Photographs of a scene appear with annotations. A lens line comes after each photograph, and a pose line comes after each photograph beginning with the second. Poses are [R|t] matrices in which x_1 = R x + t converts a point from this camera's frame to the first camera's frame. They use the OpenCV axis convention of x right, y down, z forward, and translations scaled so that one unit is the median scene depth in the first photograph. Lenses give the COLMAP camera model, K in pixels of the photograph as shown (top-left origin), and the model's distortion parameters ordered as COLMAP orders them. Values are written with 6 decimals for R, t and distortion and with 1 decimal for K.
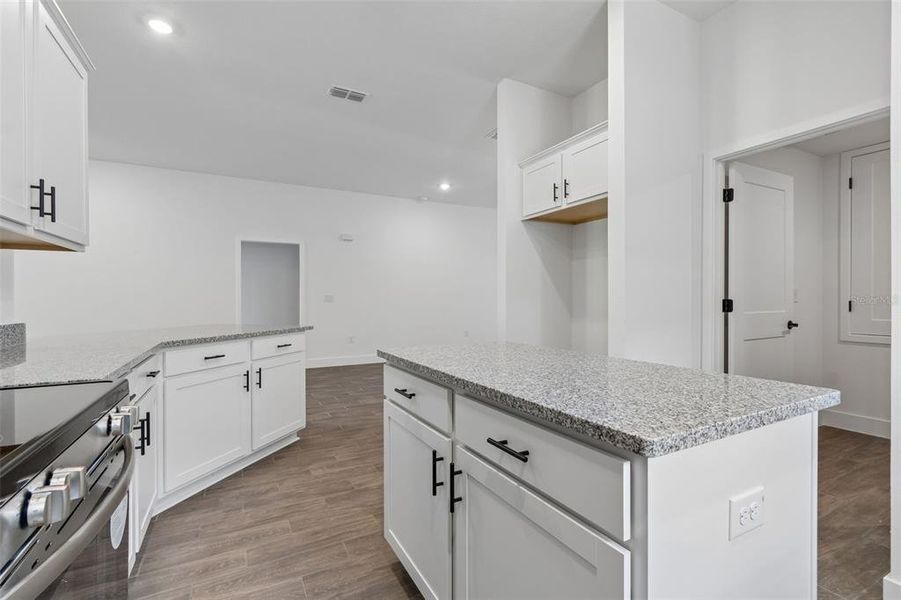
lens RADIAL K [[400.9, 0, 443.0], [0, 400.9, 301.9], [0, 0, 1]] dist [0.001606, -0.000136]
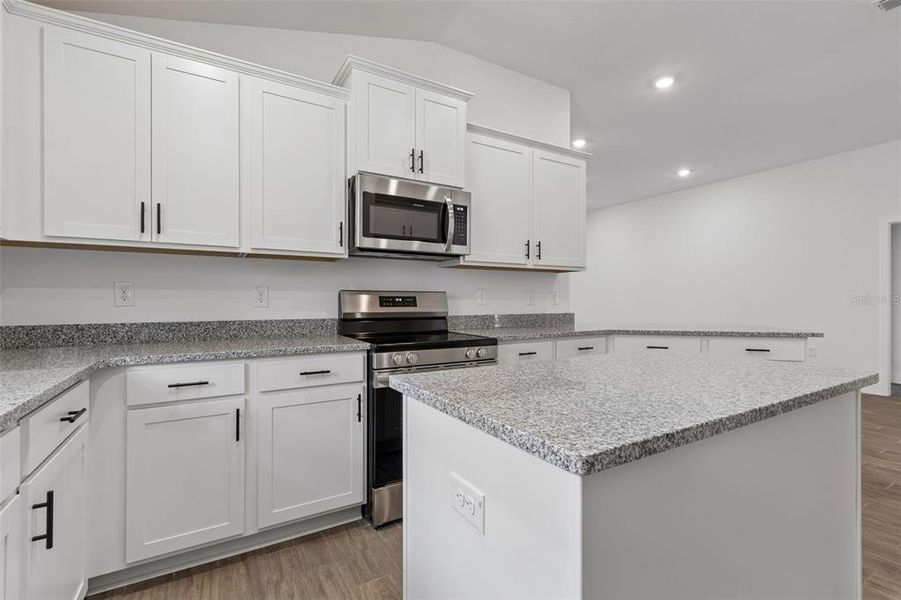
lens RADIAL K [[400.9, 0, 443.0], [0, 400.9, 301.9], [0, 0, 1]] dist [0.001606, -0.000136]
pose [[0.040646, 0.006789, -0.999151, 0.621938], [-0.005731, 0.999962, 0.006562, -0.004848], [0.999157, 0.005460, 0.040684, 0.309000]]
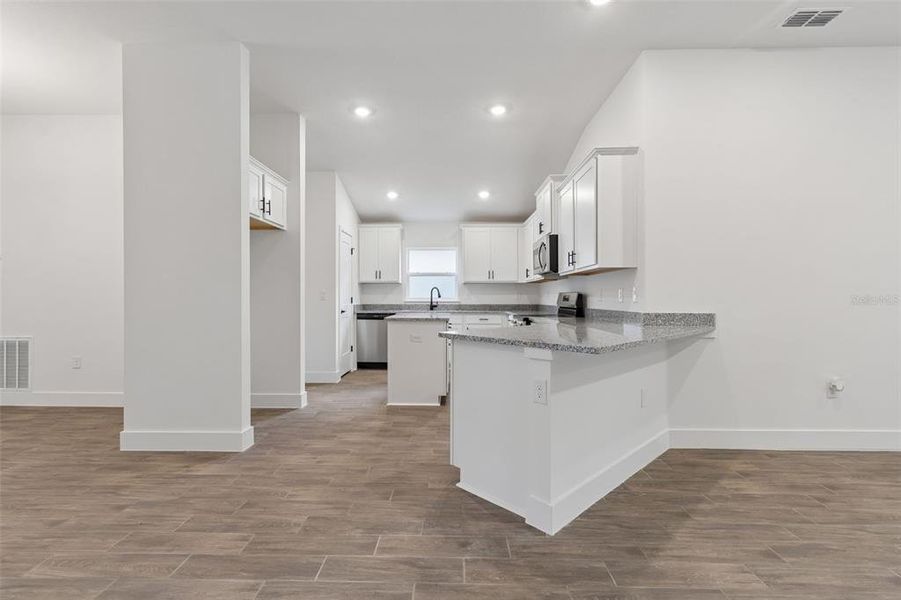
lens RADIAL K [[404.1, 0, 444.5], [0, 404.1, 298.6], [0, 0, 1]] dist [0.003058, 0.000142]
pose [[-0.873537, 0.001217, 0.486755, -0.994616], [0.004822, 0.999969, 0.006154, -0.011660], [-0.486733, 0.007723, -0.873517, 2.351509]]
